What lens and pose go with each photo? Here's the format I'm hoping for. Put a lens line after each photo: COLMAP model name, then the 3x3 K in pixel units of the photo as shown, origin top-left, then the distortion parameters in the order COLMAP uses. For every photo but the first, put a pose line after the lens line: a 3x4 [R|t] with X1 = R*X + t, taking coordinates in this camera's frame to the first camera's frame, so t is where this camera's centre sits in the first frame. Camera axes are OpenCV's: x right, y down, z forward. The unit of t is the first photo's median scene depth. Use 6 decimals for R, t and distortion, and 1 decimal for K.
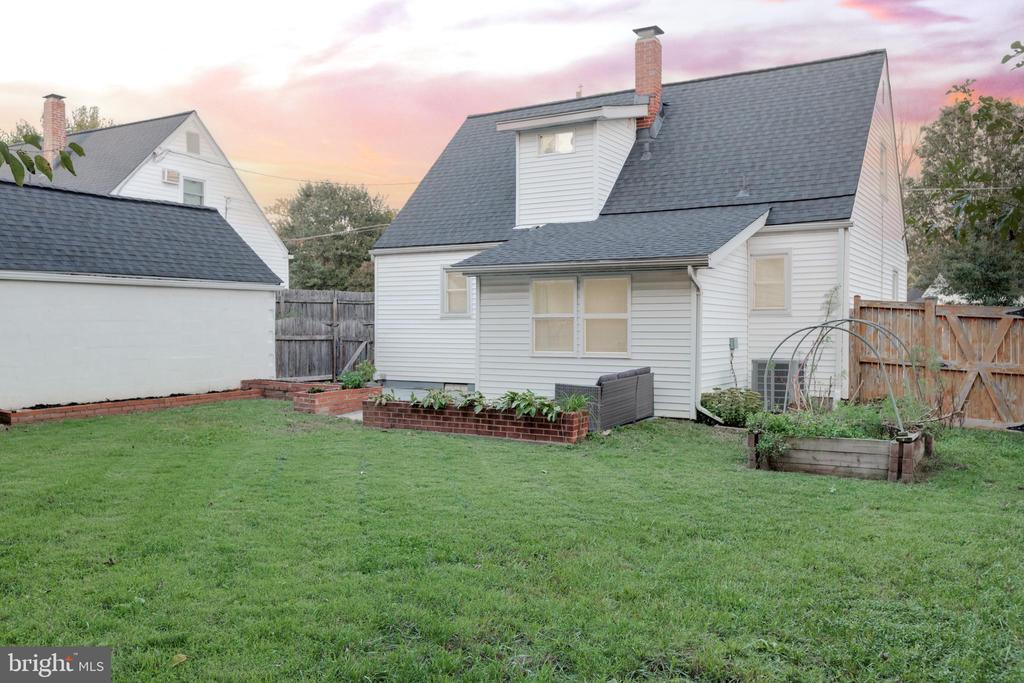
lens RADIAL K [[864.2, 0, 512.0], [0, 864.2, 341.5], [0, 0, 1]] dist [-0.004407, 0.008104]
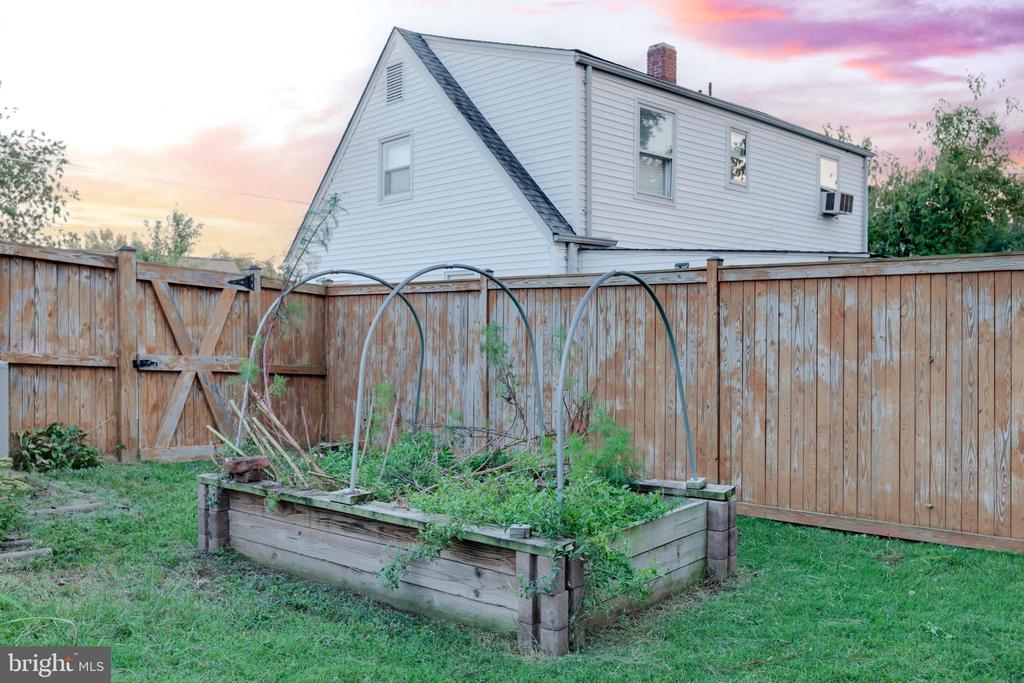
lens RADIAL K [[864.2, 0, 512.0], [0, 864.2, 341.5], [0, 0, 1]] dist [-0.004407, 0.008104]
pose [[0.132307, -0.009592, 0.991162, -0.061486], [0.007125, 0.999937, 0.008726, 0.009170], [-0.991183, 0.005908, 0.132367, 0.693535]]
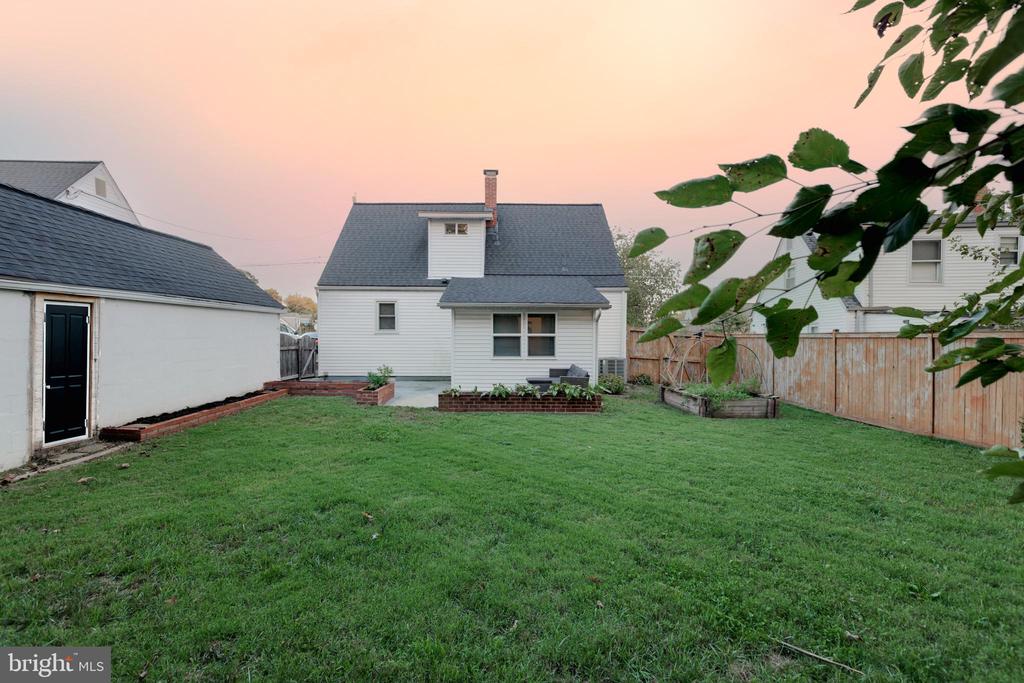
lens RADIAL K [[459.4, 0, 512.0], [0, 459.4, 341.5], [0, 0, 1]] dist [0.001381, 0.000038]
pose [[0.840035, -0.004785, 0.542511, -0.450552], [0.005516, 0.999985, 0.000278, -0.017917], [-0.542504, 0.002759, 0.840049, 0.266850]]
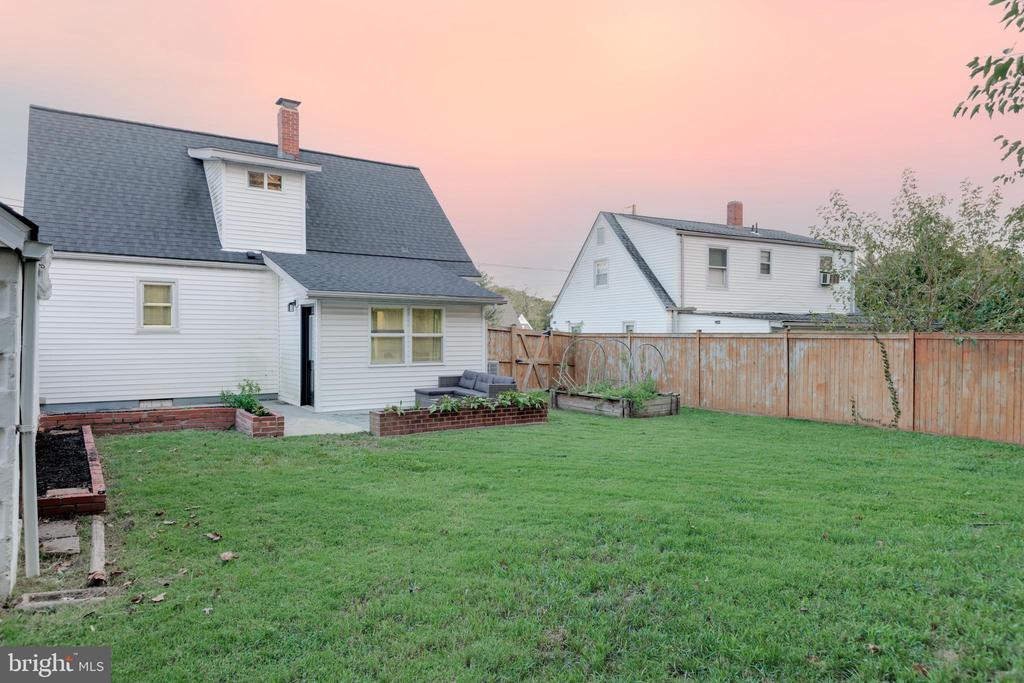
lens RADIAL K [[635.8, 0, 512.0], [0, 635.8, 341.5], [0, 0, 1]] dist [-0.000289, -0.000704]
pose [[0.402224, -0.011825, 0.915465, -0.789705], [0.009313, 0.999918, 0.008824, -0.027808], [-0.915494, 0.004976, 0.402301, 0.477847]]
